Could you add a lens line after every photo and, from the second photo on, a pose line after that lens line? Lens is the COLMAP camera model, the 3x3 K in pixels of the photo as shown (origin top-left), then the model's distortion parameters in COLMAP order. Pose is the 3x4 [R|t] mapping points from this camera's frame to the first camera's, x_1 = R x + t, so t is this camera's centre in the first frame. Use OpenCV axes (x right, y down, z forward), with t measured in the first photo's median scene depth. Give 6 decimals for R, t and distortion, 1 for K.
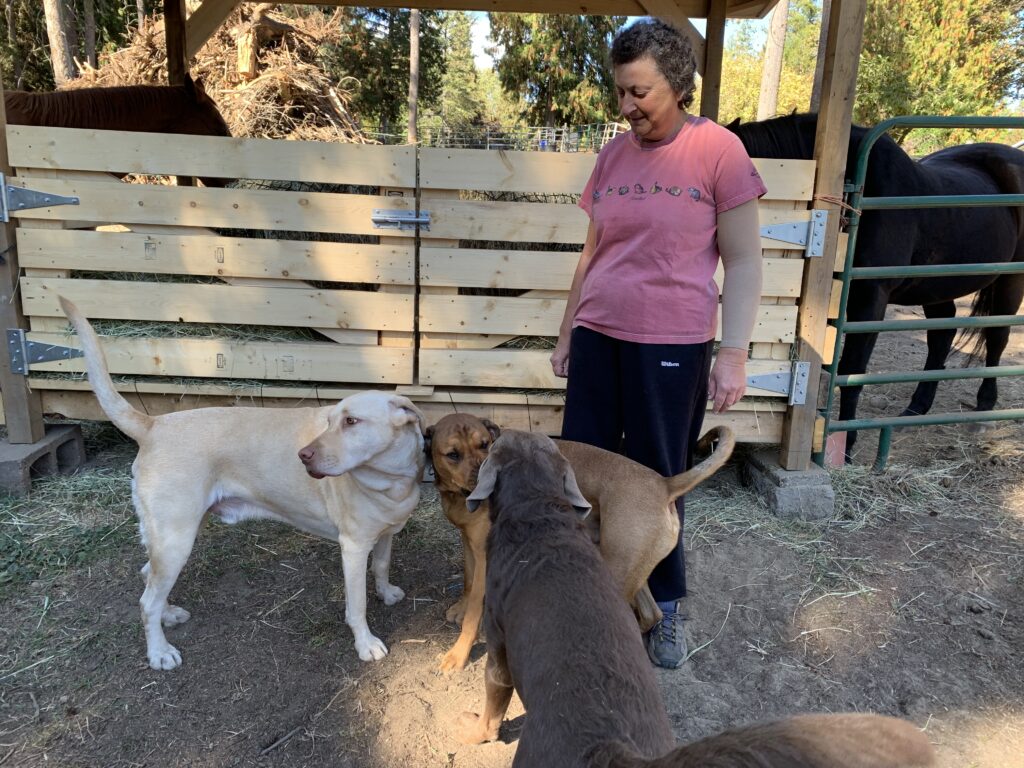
lens RADIAL K [[756.5, 0, 512.0], [0, 756.5, 384.0], [0, 0, 1]] dist [0.001041, -0.009492]
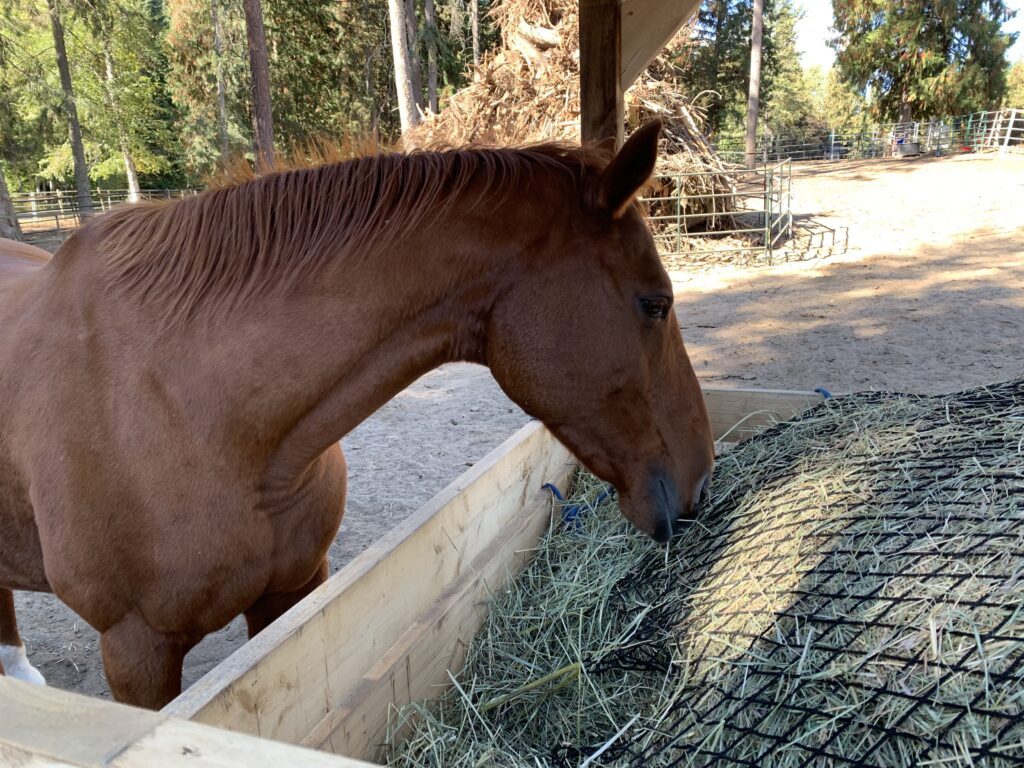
lens RADIAL K [[756.5, 0, 512.0], [0, 756.5, 384.0], [0, 0, 1]] dist [0.001041, -0.009492]
pose [[0.923872, 0.027189, -0.381735, -0.085323], [-0.033148, 0.999410, -0.009044, -0.067582], [0.381264, 0.021009, 0.924227, 0.153888]]
